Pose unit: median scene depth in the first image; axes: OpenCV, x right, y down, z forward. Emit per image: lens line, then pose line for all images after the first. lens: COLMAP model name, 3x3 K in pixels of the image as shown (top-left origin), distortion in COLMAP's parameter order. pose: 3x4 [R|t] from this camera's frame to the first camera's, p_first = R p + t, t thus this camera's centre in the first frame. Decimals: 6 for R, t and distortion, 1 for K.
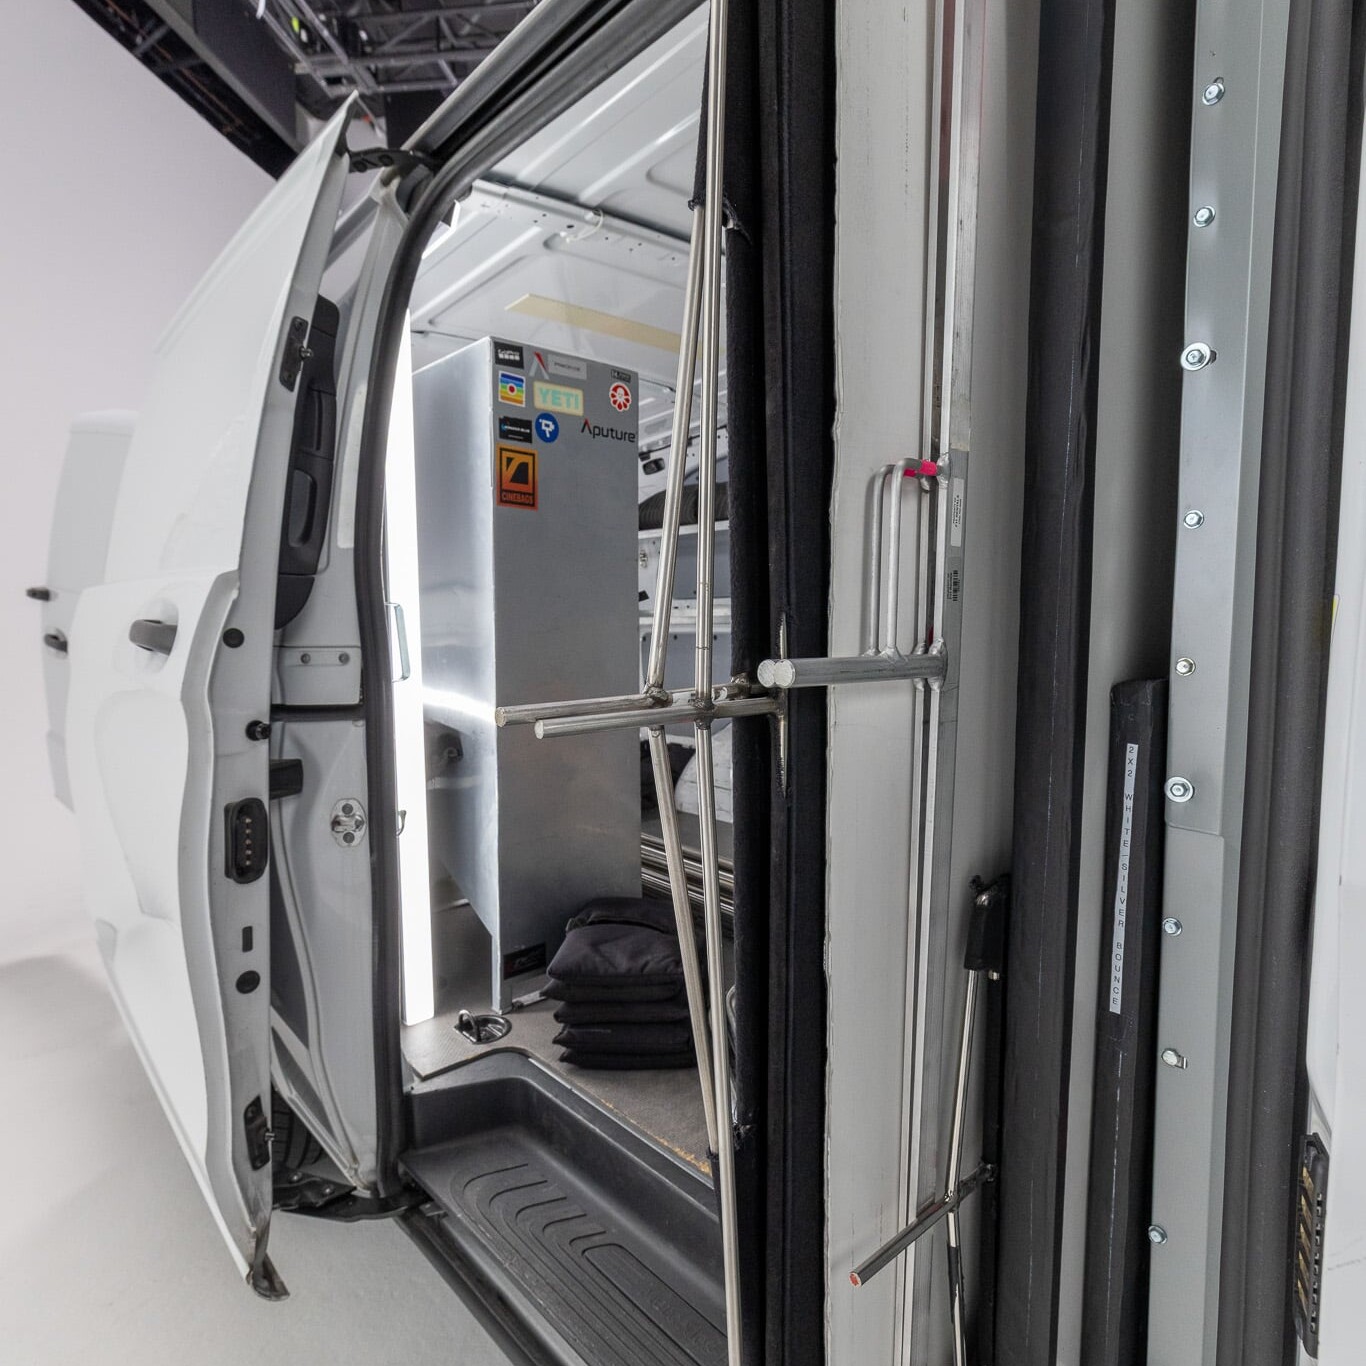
lens RADIAL K [[844.1, 0, 684.3], [0, 844.1, 692.3], [0, 0, 1]] dist [0.000970, 0.001803]
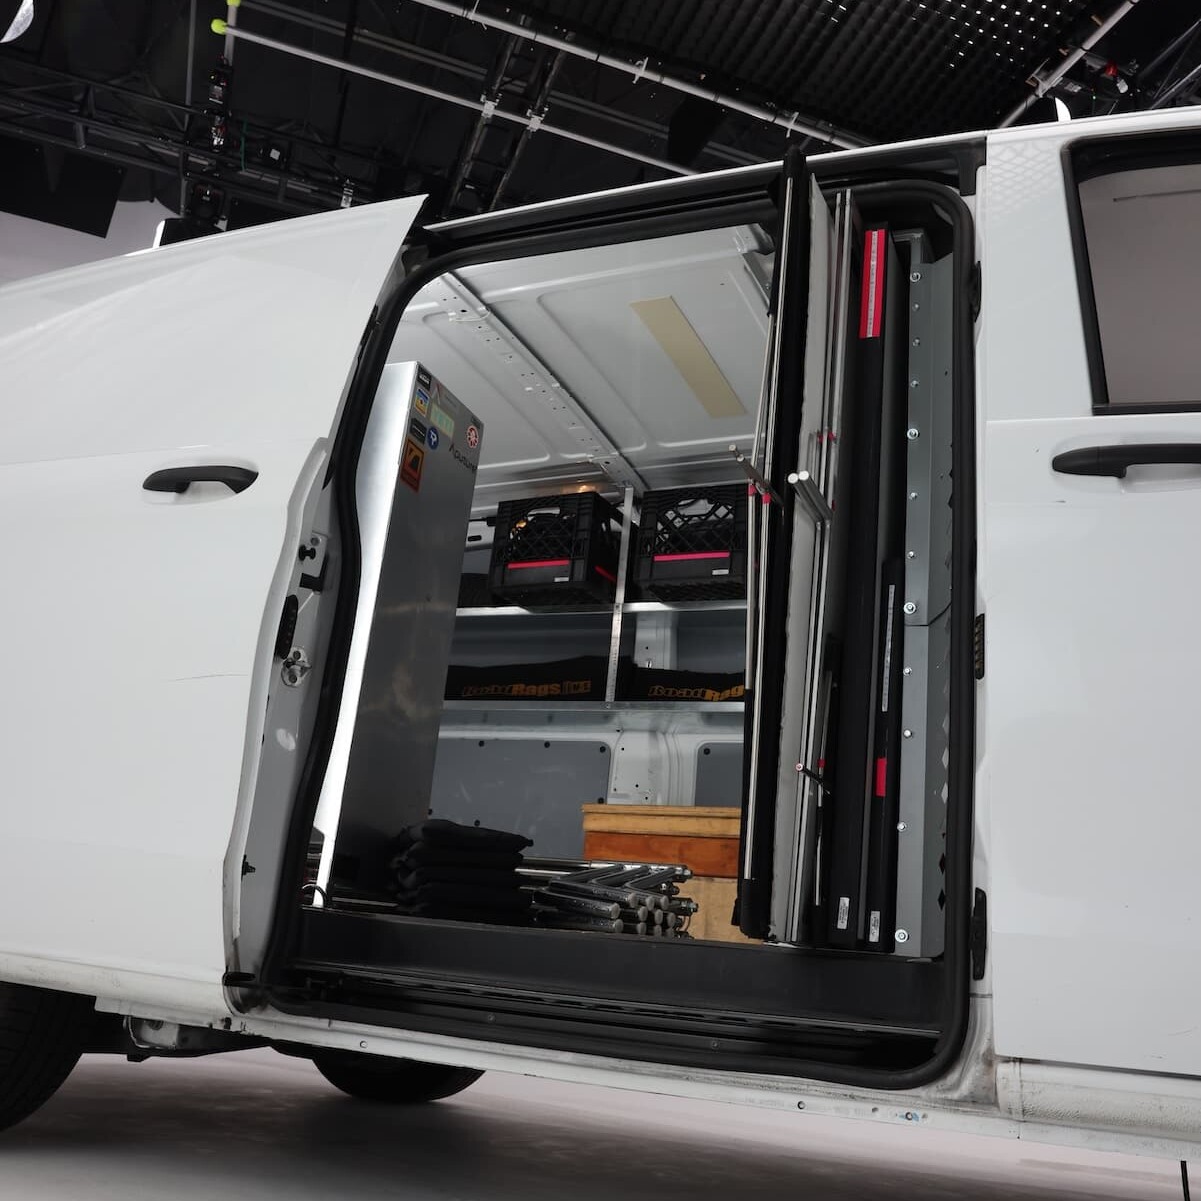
lens RADIAL K [[1220.6, 0, 600.5], [0, 1220.6, 600.5], [0, 0, 1]] dist [-0.081244, 0.001142]
pose [[0.899748, 0.221832, 0.375824, -0.581862], [-0.071720, 0.924627, -0.374061, 0.586349], [-0.430476, 0.309607, 0.847841, -0.584508]]
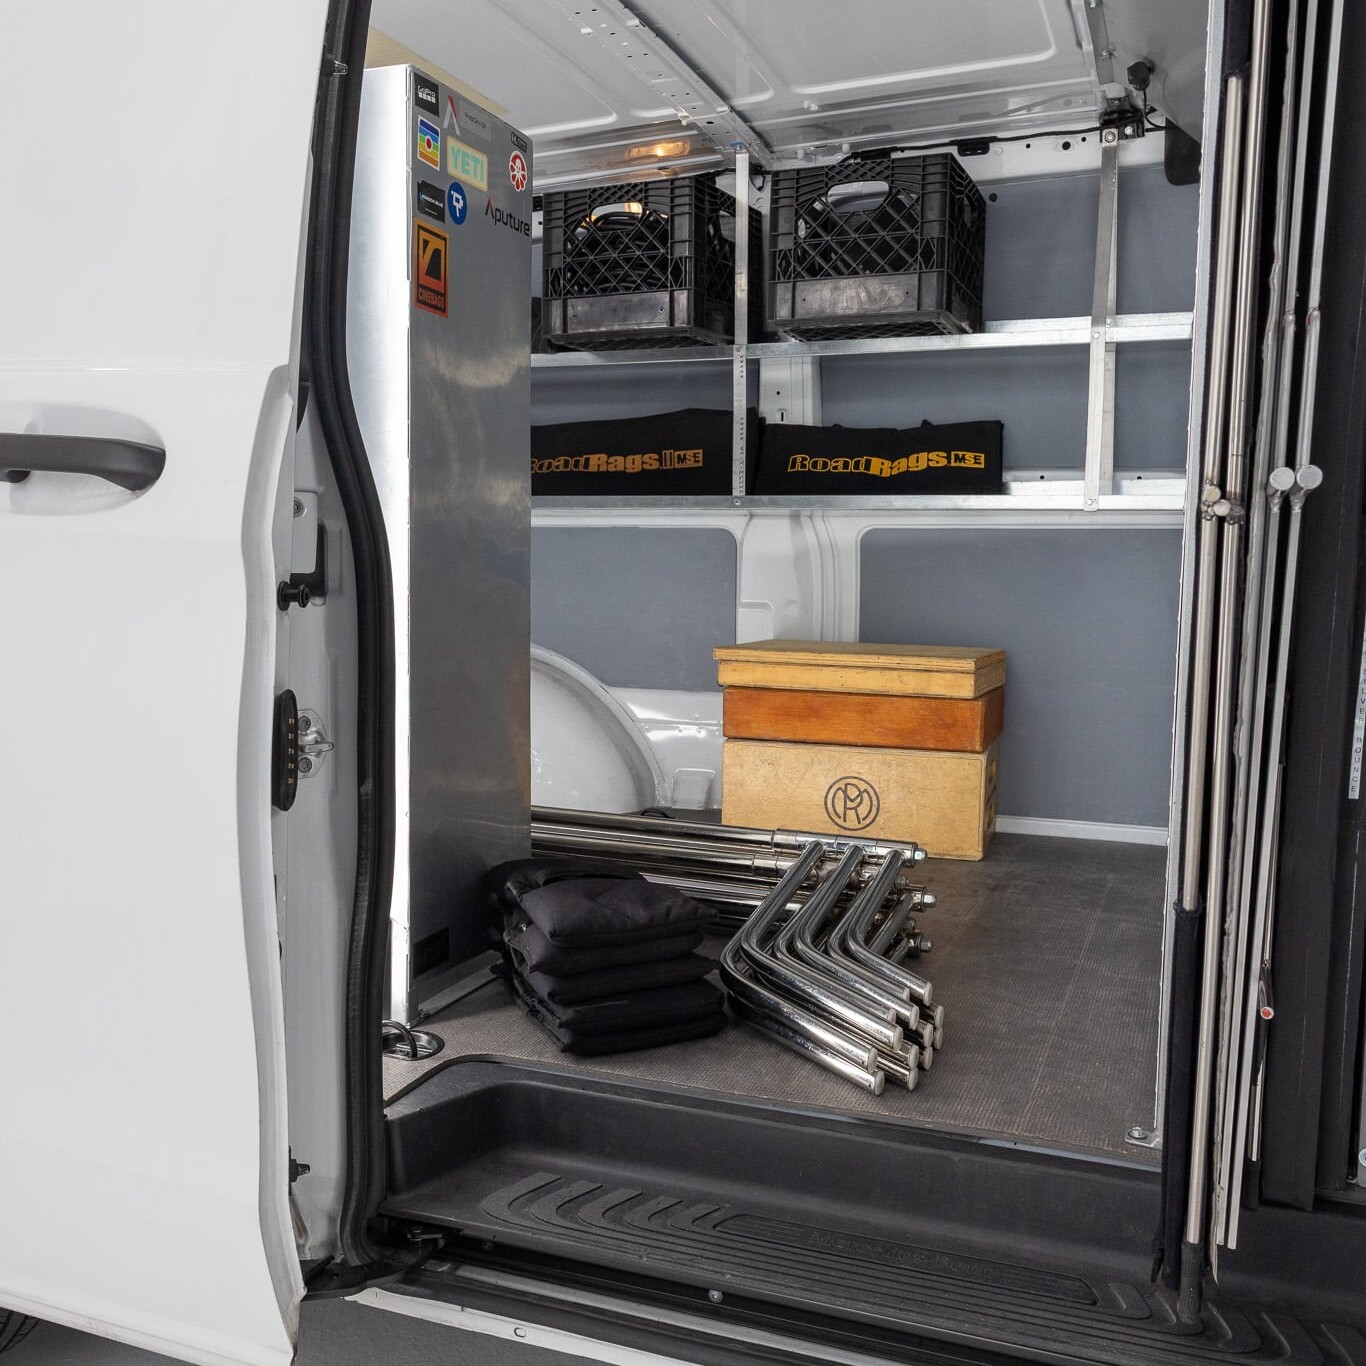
lens RADIAL K [[1357.7, 0, 683.0], [0, 1357.7, 683.0], [0, 0, 1]] dist [0.004729, 0.002582]
pose [[0.892761, -0.026252, 0.449766, -0.535247], [0.018122, 0.999585, 0.022373, 0.072698], [-0.450167, -0.011823, 0.892866, -0.122393]]
